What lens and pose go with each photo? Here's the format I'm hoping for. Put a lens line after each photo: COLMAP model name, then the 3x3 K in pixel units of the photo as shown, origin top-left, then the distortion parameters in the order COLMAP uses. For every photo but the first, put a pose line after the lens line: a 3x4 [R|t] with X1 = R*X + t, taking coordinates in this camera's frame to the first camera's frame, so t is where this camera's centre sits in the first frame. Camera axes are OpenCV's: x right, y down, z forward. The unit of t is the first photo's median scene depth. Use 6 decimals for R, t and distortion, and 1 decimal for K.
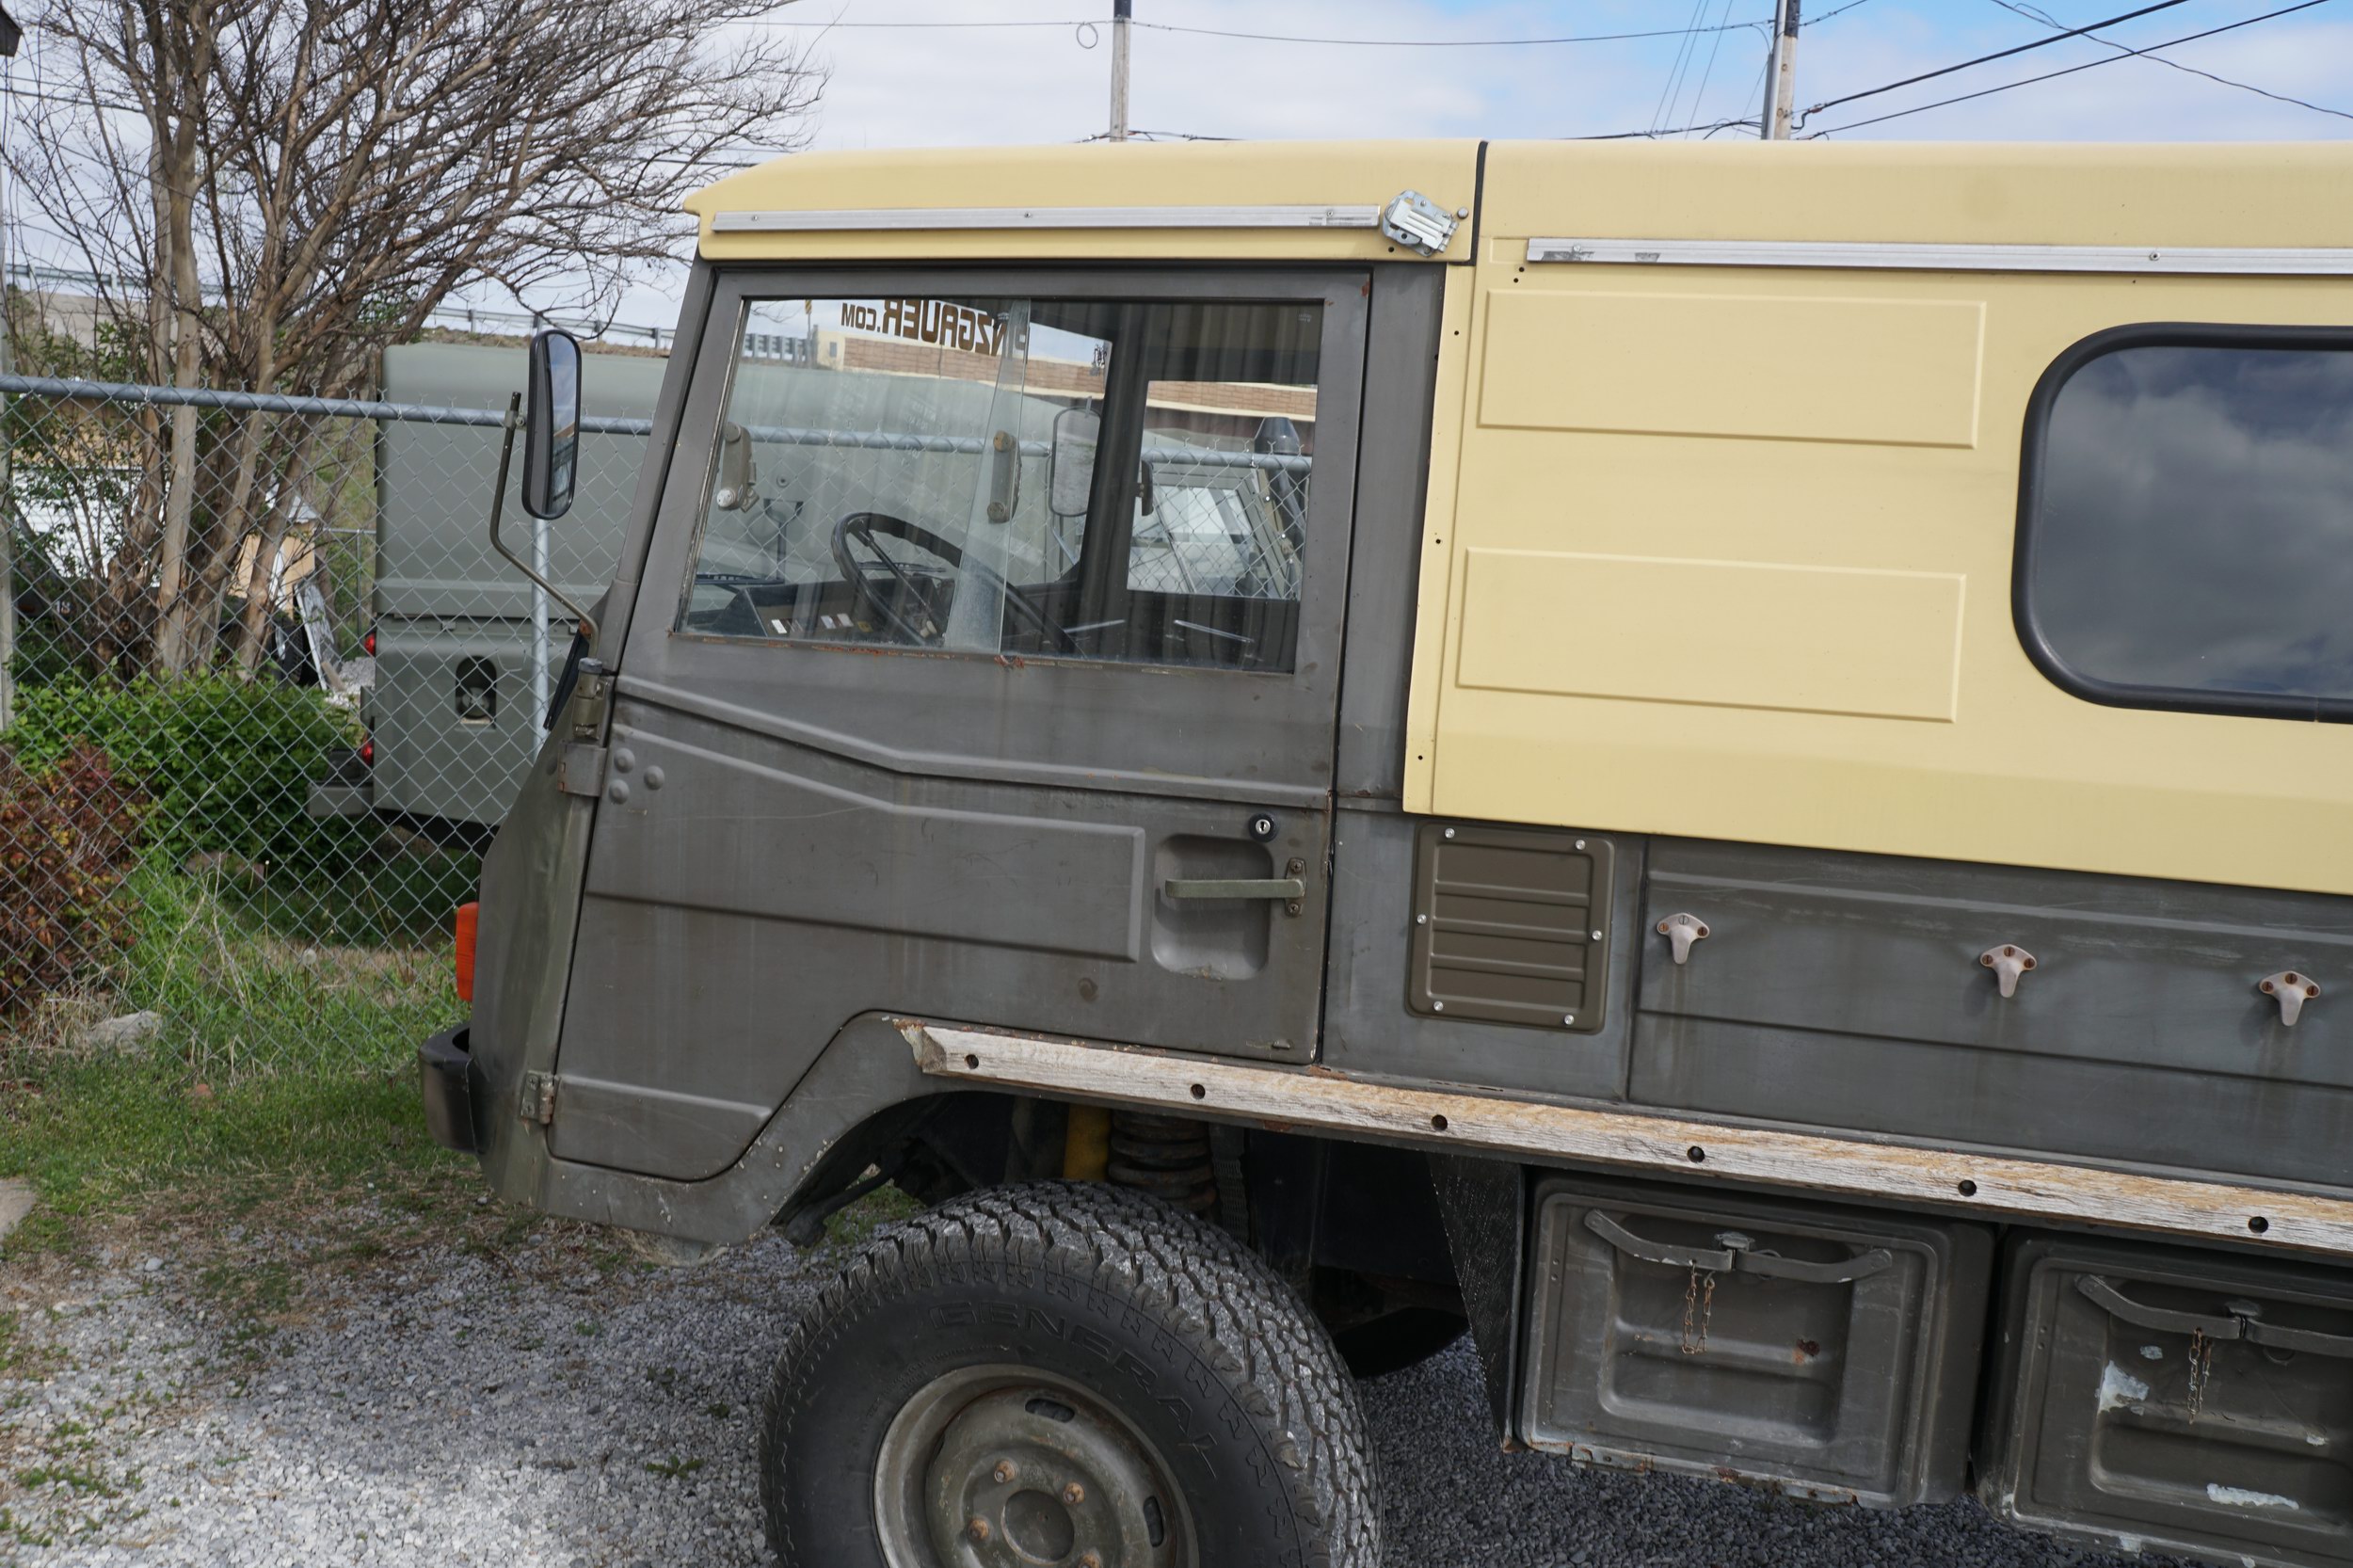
lens RADIAL K [[2040.4, 0, 1147.7], [0, 2040.4, 756.0], [0, 0, 1]] dist [-0.145194, 0.151445]
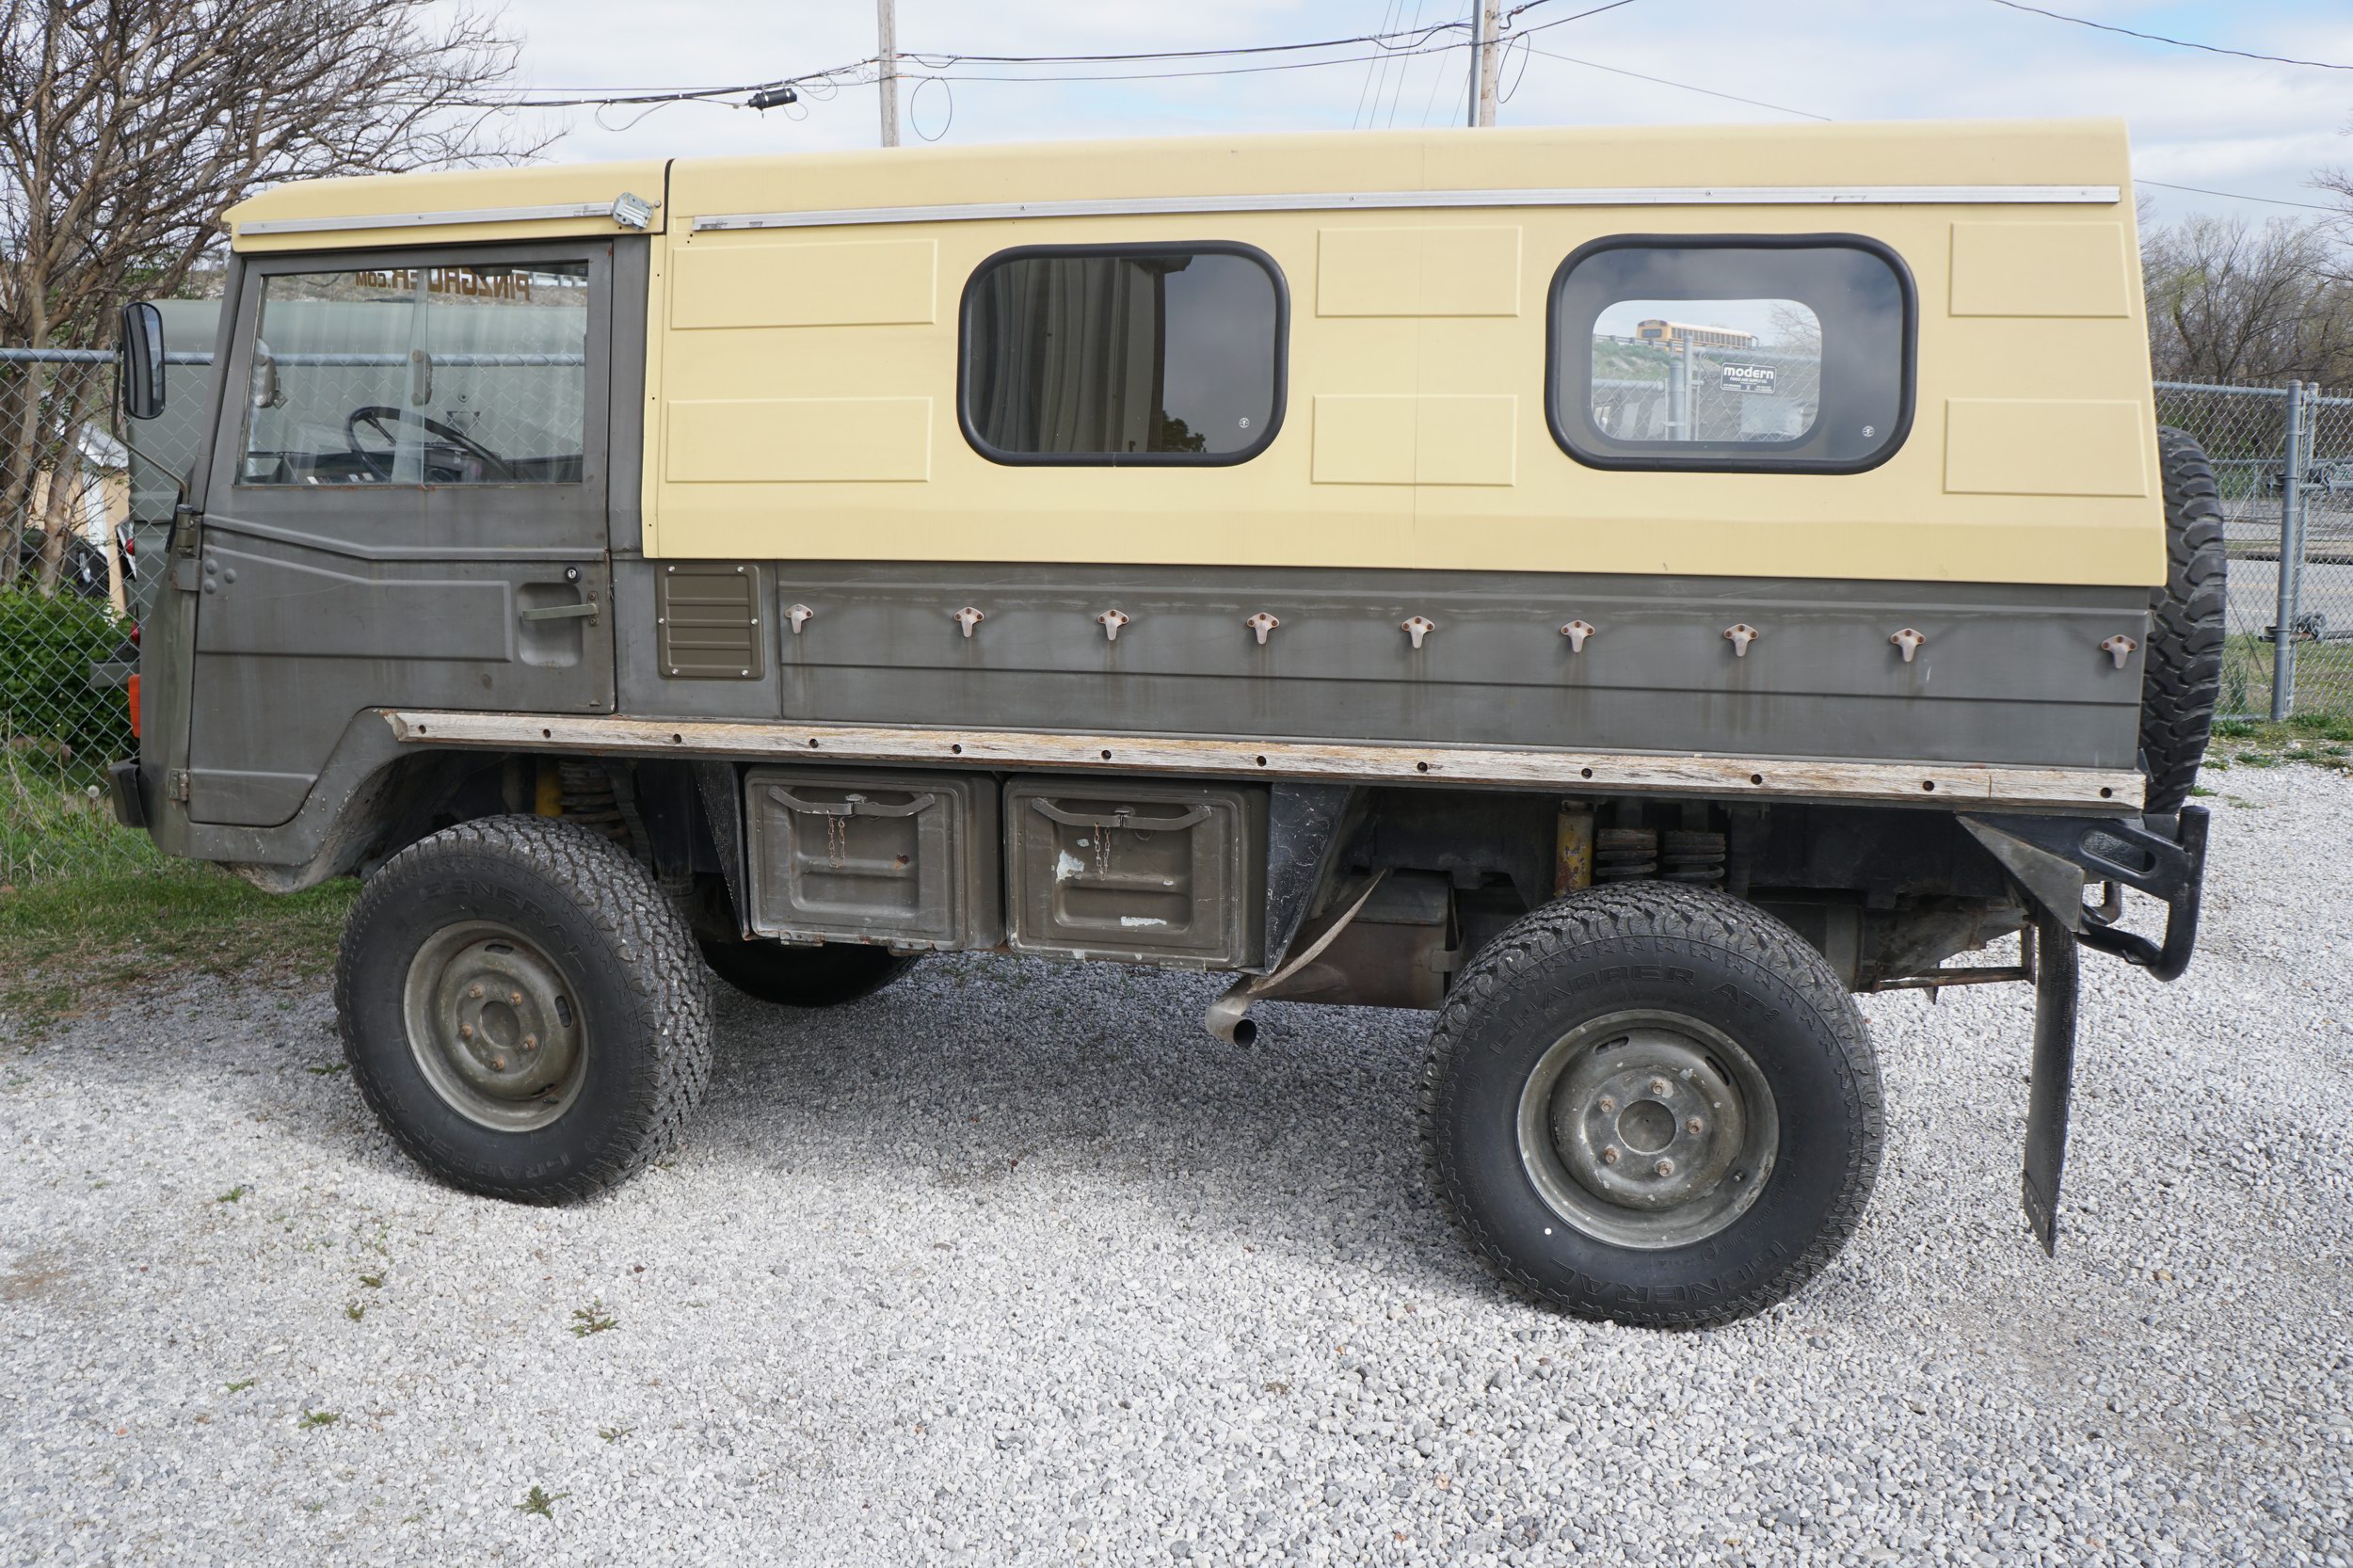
lens RADIAL K [[2040.4, 0, 1170.9], [0, 2040.4, 775.5], [0, 0, 1]] dist [-0.145194, 0.151445]
pose [[0.996257, -0.059929, 0.062299, 0.429924], [0.056407, 0.996789, 0.056837, 0.132098], [-0.065505, -0.053111, 0.996438, -0.697695]]
